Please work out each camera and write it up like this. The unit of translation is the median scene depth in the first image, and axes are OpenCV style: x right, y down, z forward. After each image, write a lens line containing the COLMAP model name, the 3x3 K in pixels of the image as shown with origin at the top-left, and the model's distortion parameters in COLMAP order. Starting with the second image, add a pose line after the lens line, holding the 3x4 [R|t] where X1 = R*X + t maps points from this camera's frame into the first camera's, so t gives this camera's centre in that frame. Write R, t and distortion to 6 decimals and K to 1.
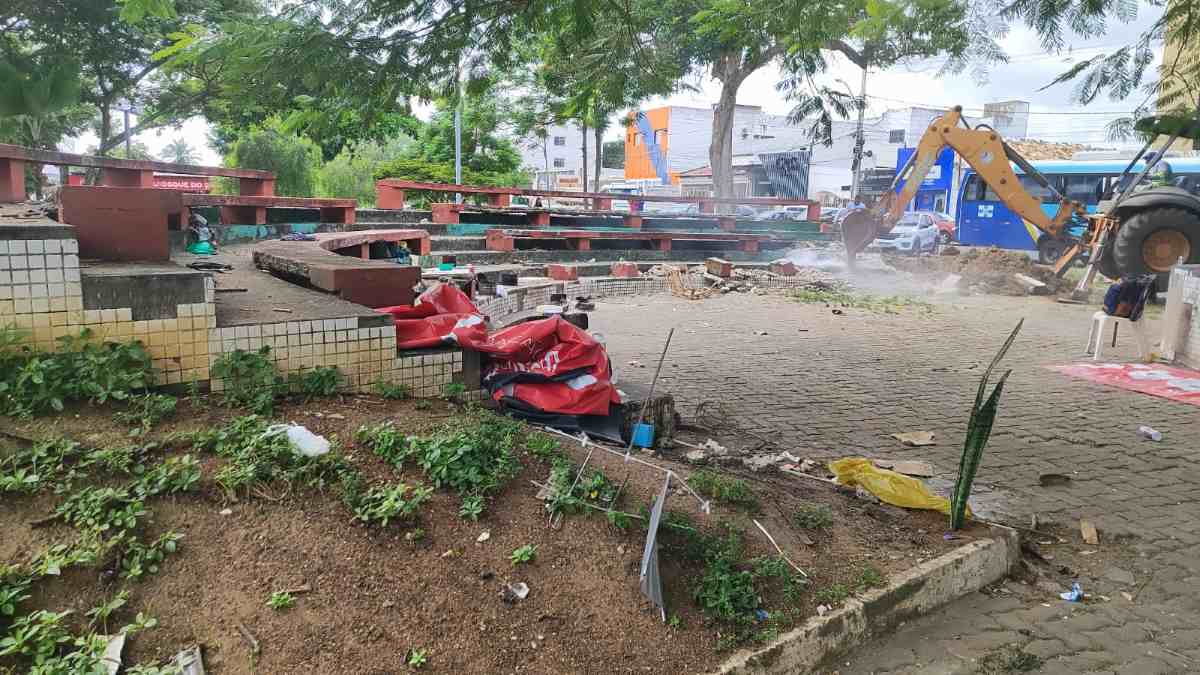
lens RADIAL K [[832.7, 0, 604.0], [0, 832.7, 335.5], [0, 0, 1]] dist [0.025100, -0.040015]
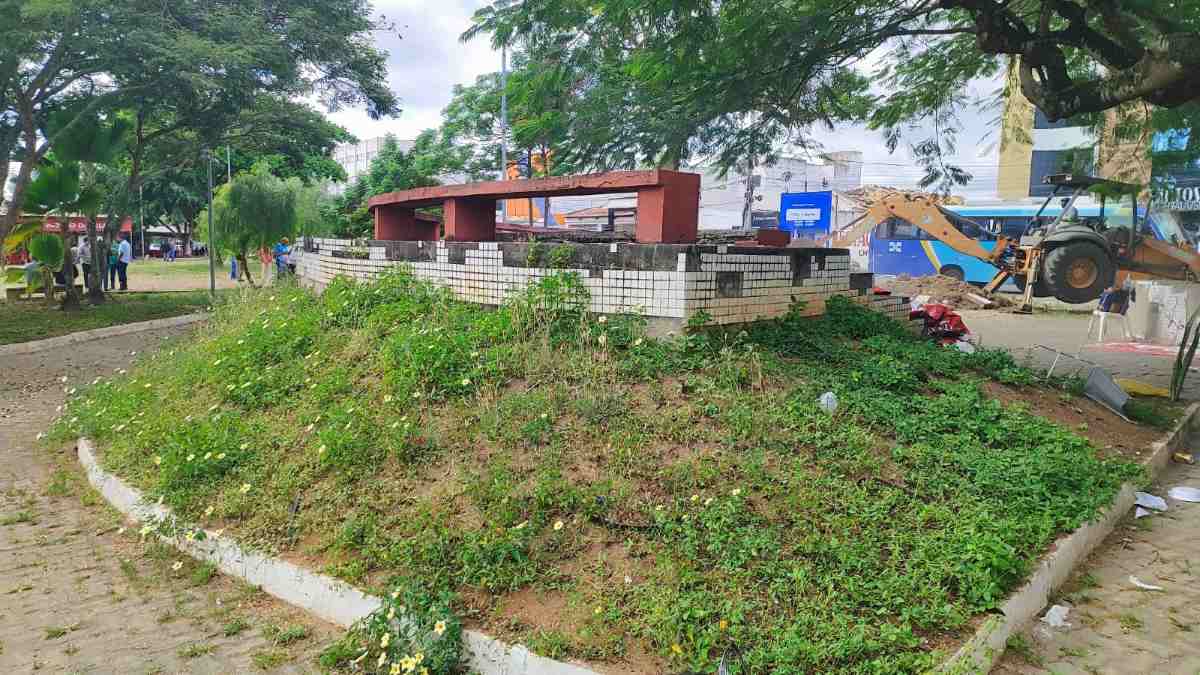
lens RADIAL K [[832.7, 0, 604.0], [0, 832.7, 335.5], [0, 0, 1]] dist [0.025100, -0.040015]
pose [[0.981199, -0.027388, 0.191043, -0.317216], [0.036431, 0.998368, -0.043983, 0.028720], [-0.189527, 0.050116, 0.980596, -0.163810]]
